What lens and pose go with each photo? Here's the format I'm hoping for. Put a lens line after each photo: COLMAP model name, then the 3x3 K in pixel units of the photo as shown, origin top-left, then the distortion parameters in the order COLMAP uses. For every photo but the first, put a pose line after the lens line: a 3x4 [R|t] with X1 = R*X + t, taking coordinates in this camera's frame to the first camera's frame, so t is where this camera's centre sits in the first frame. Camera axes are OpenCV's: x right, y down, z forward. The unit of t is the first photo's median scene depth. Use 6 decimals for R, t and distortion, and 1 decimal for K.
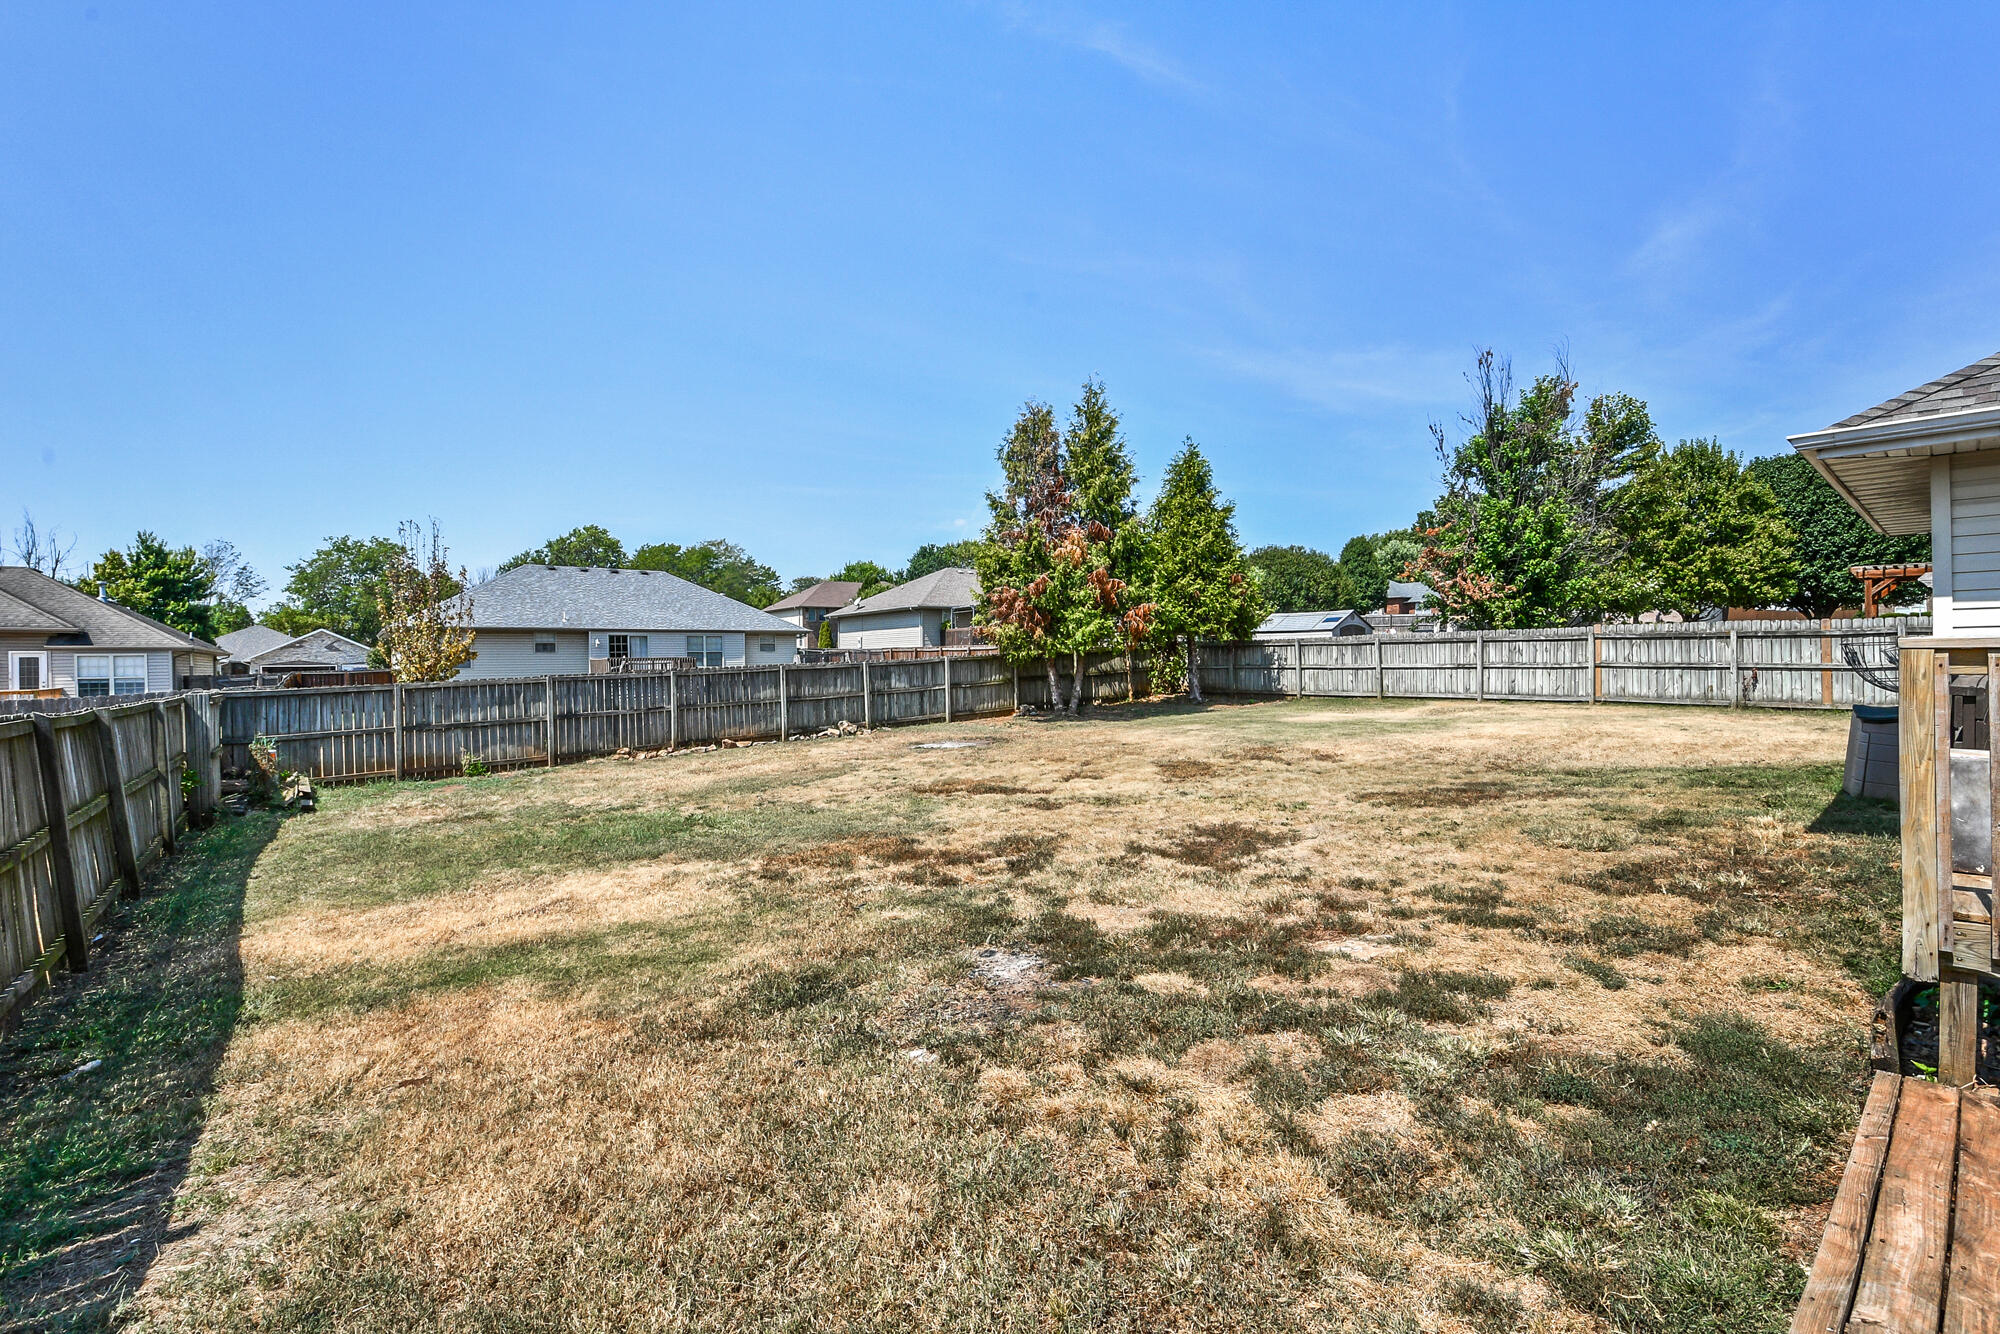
lens RADIAL K [[902.8, 0, 1000.0], [0, 902.8, 667.0], [0, 0, 1]] dist [0.018679, -0.022110]
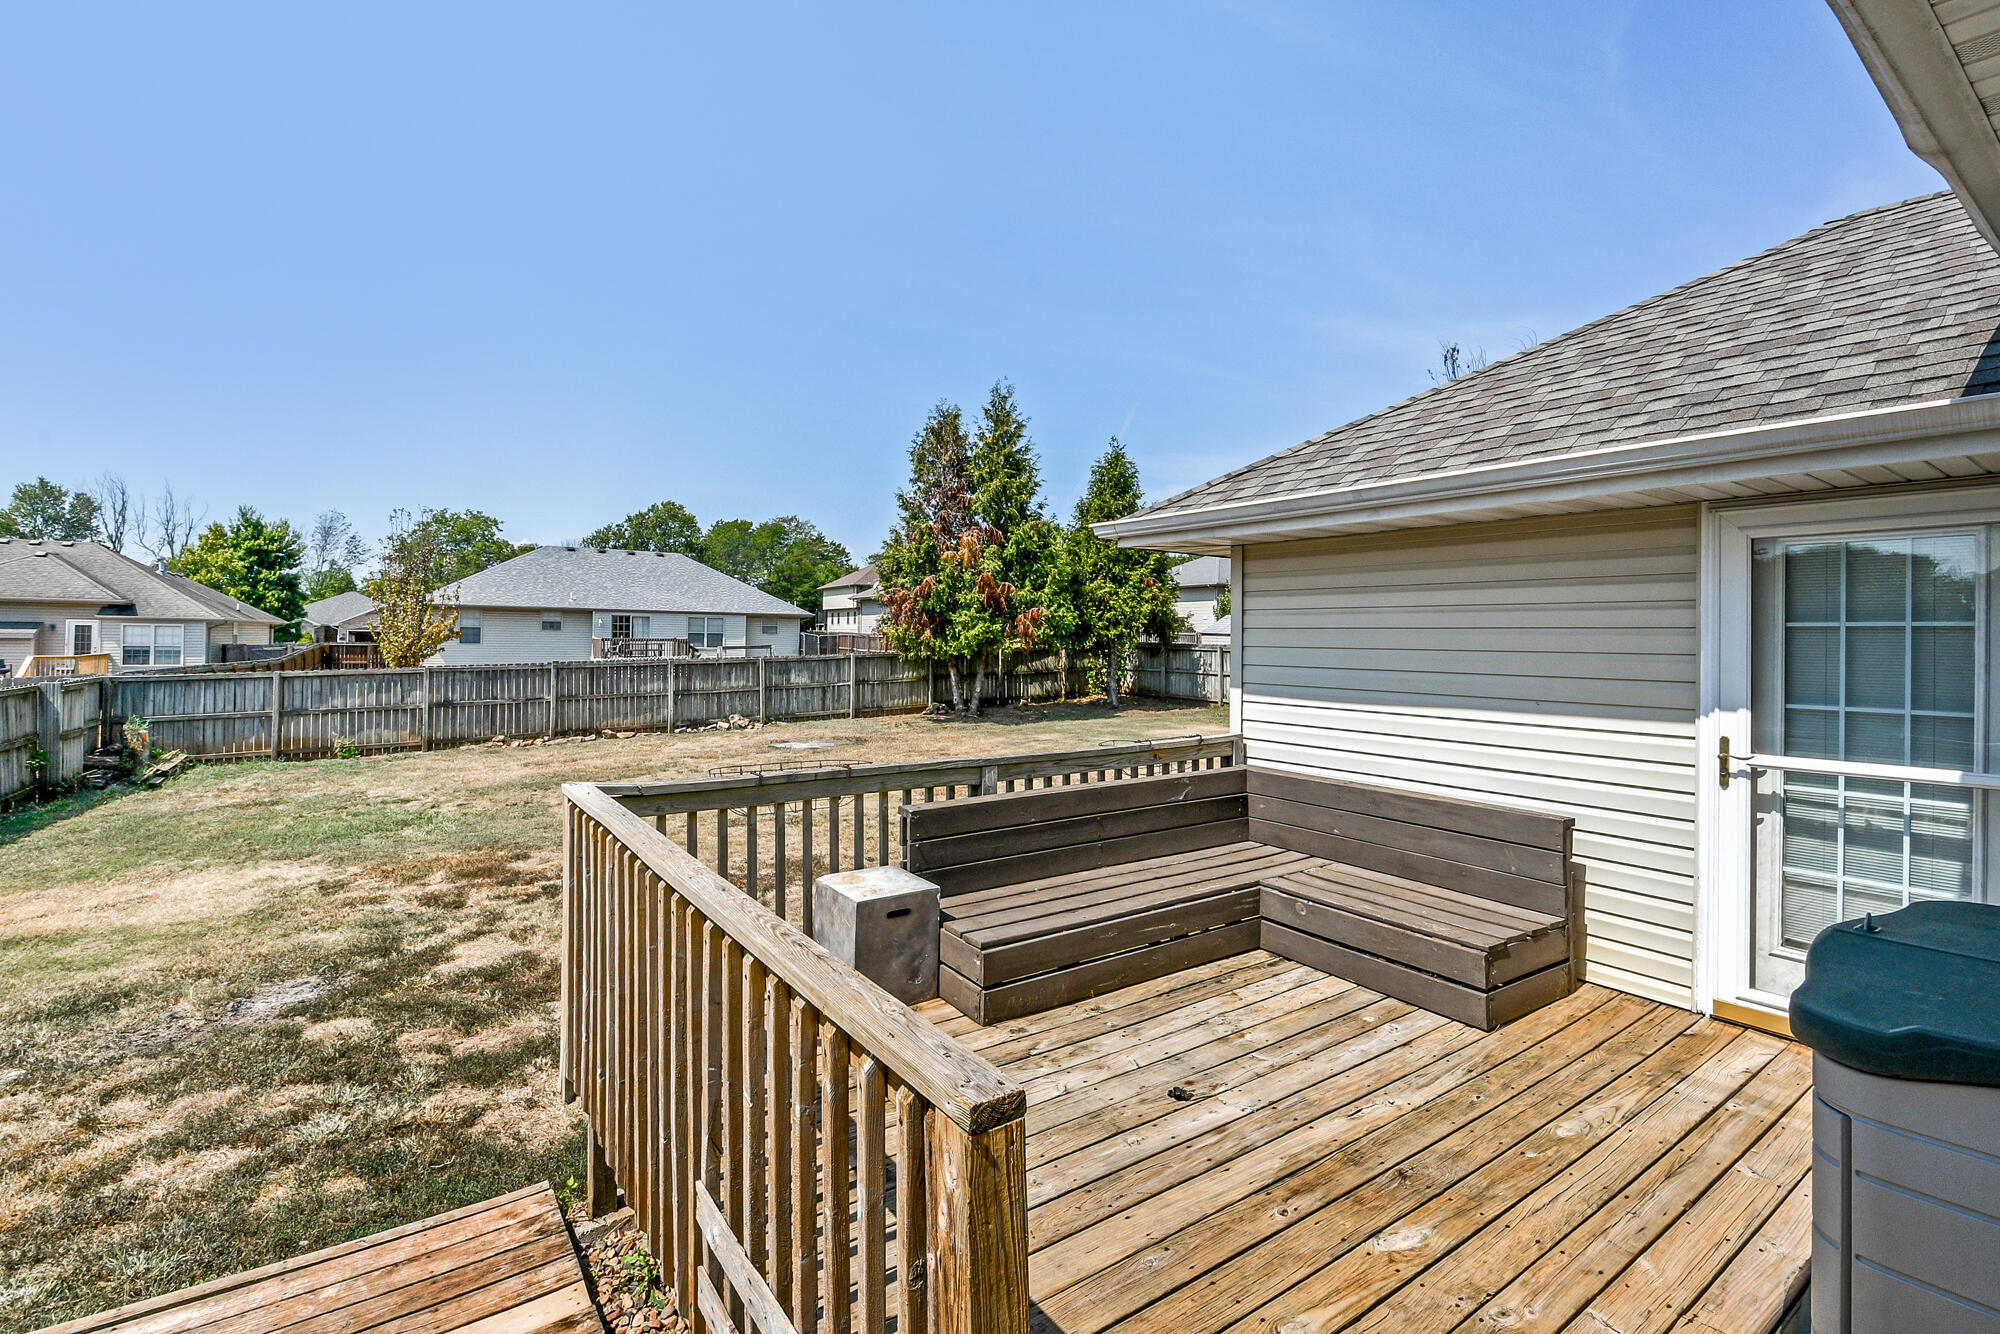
lens RADIAL K [[914.5, 0, 1026.3], [0, 914.5, 626.9], [0, 0, 1]] dist [0.003415, -0.021952]
pose [[0.994948, 0.028526, -0.096250, 0.235396], [-0.030172, 0.999422, -0.015692, -0.031407], [0.095746, 0.018516, 0.995234, -0.005781]]
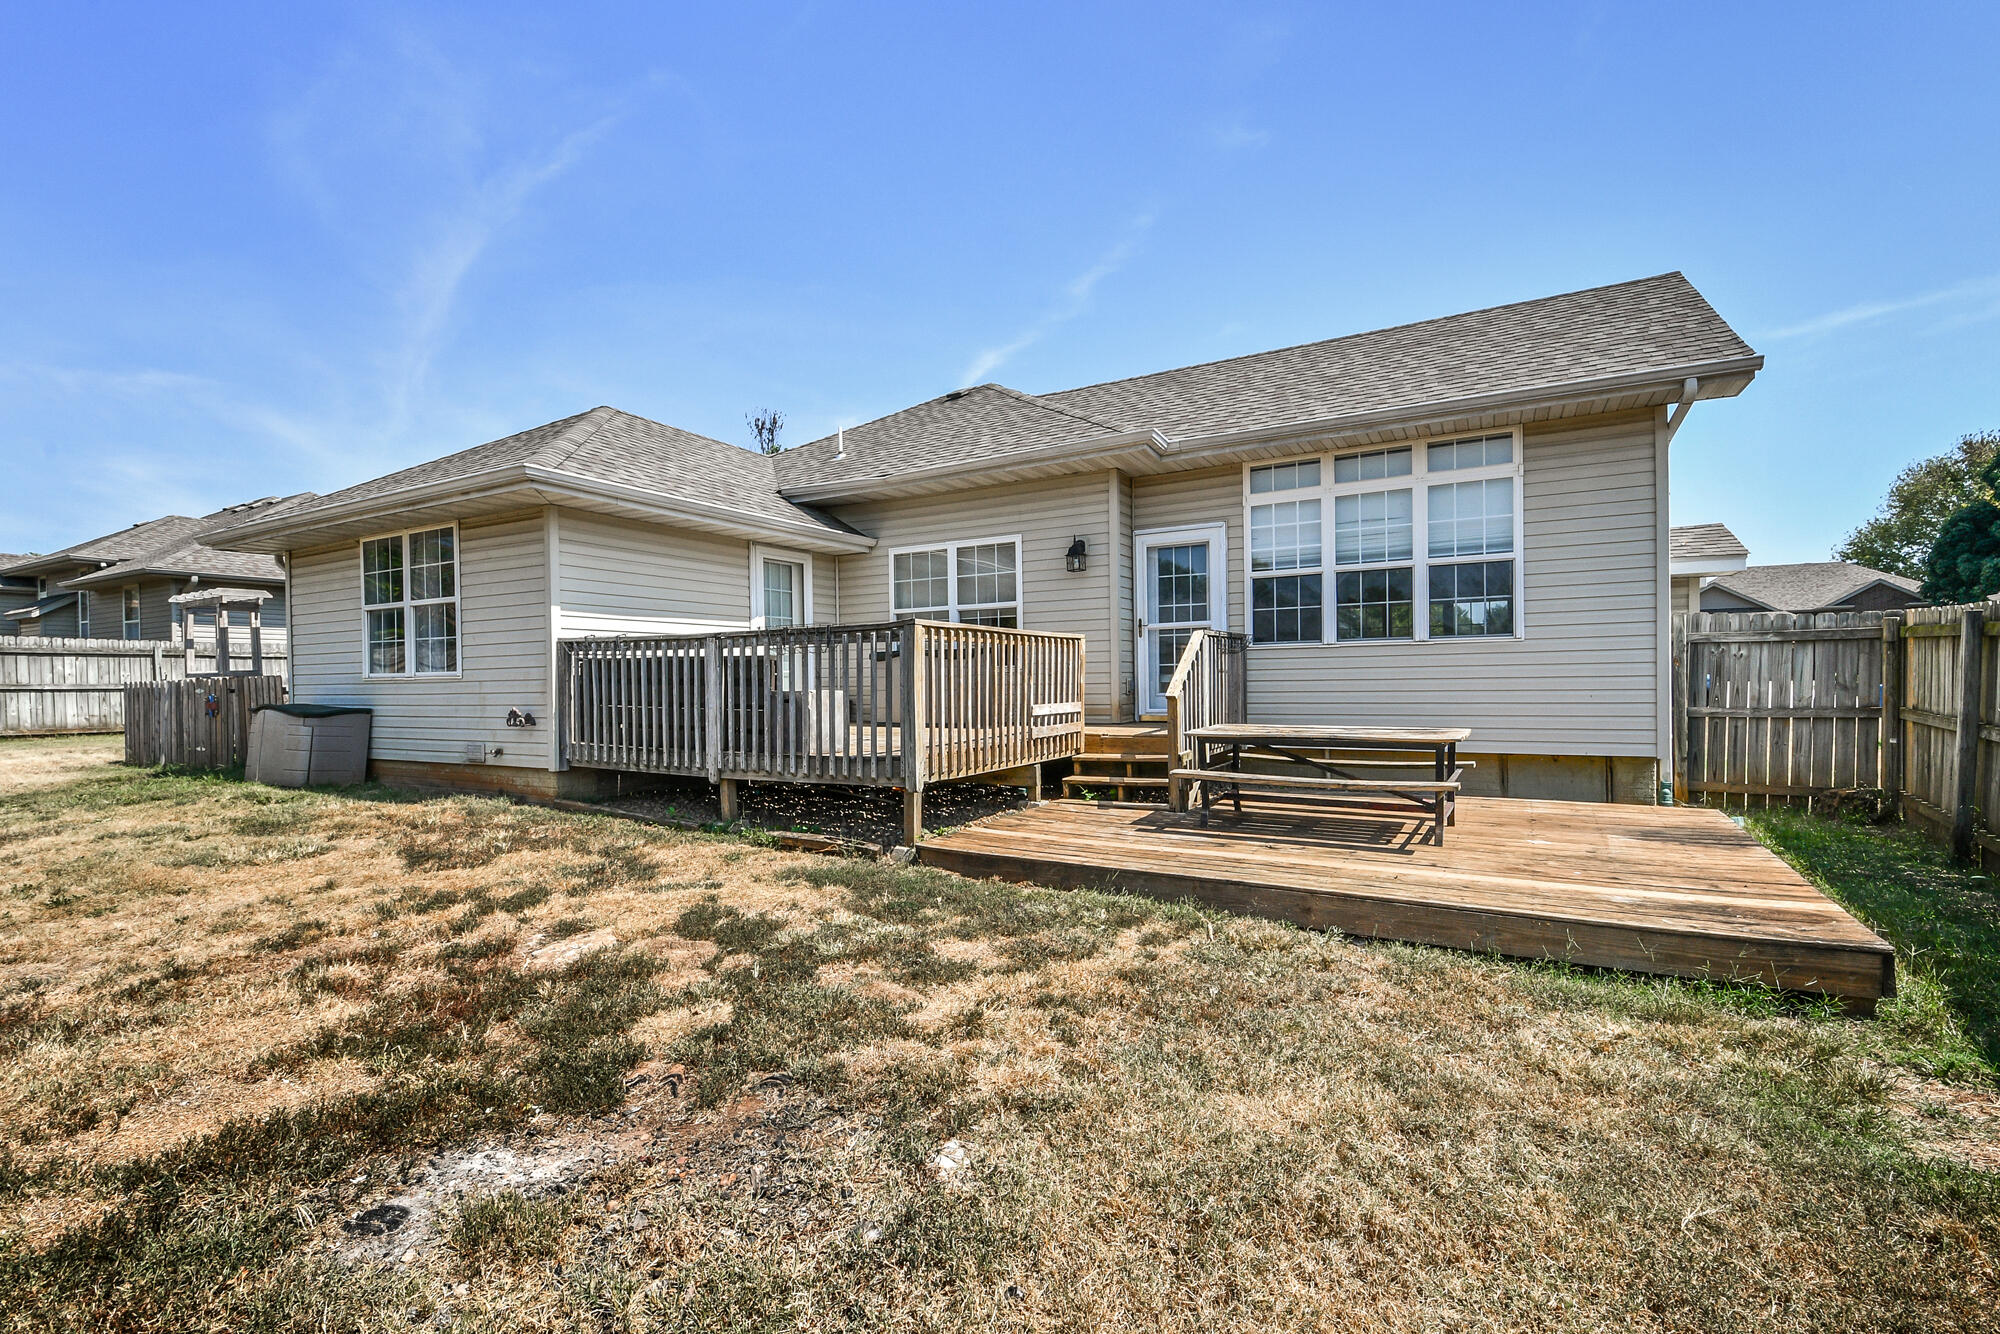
lens RADIAL K [[879.3, 0, 994.4], [0, 879.3, 686.6], [0, 0, 1]] dist [0.018697, -0.020217]
pose [[-0.326918, 0.011623, 0.944981, -0.122779], [0.023790, 0.999709, -0.004066, 0.018237], [-0.944753, 0.021152, -0.327099, 0.208881]]
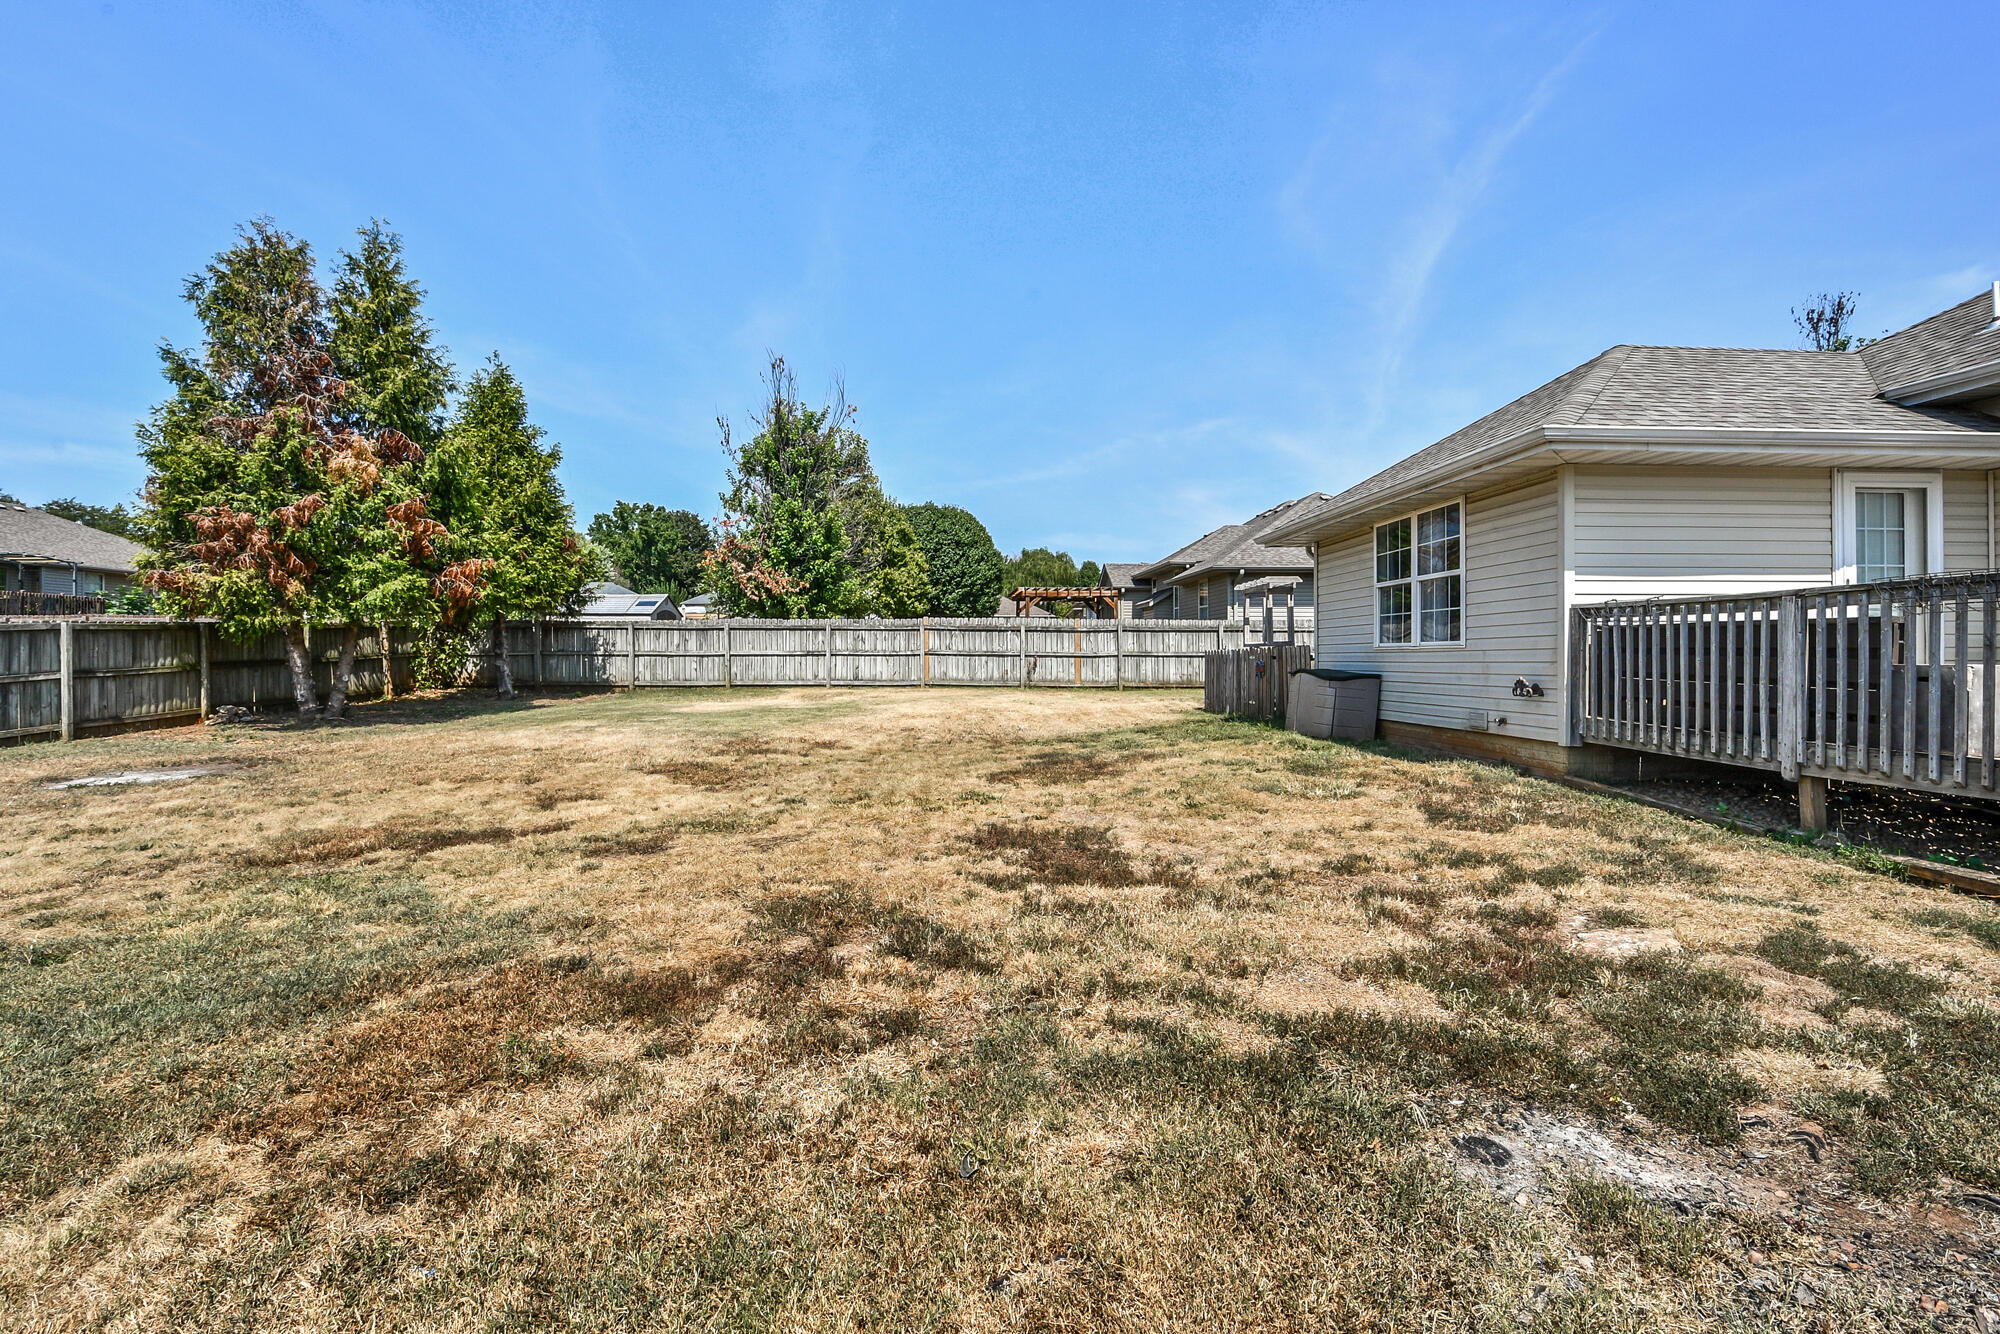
lens RADIAL K [[875.1, 0, 993.5], [0, 875.1, 658.0], [0, 0, 1]] dist [0.018842, -0.019261]
pose [[0.619651, 0.013193, 0.784767, -0.126366], [-0.001242, 0.999874, -0.015828, 0.018772], [-0.784877, 0.008833, 0.619589, 0.223983]]
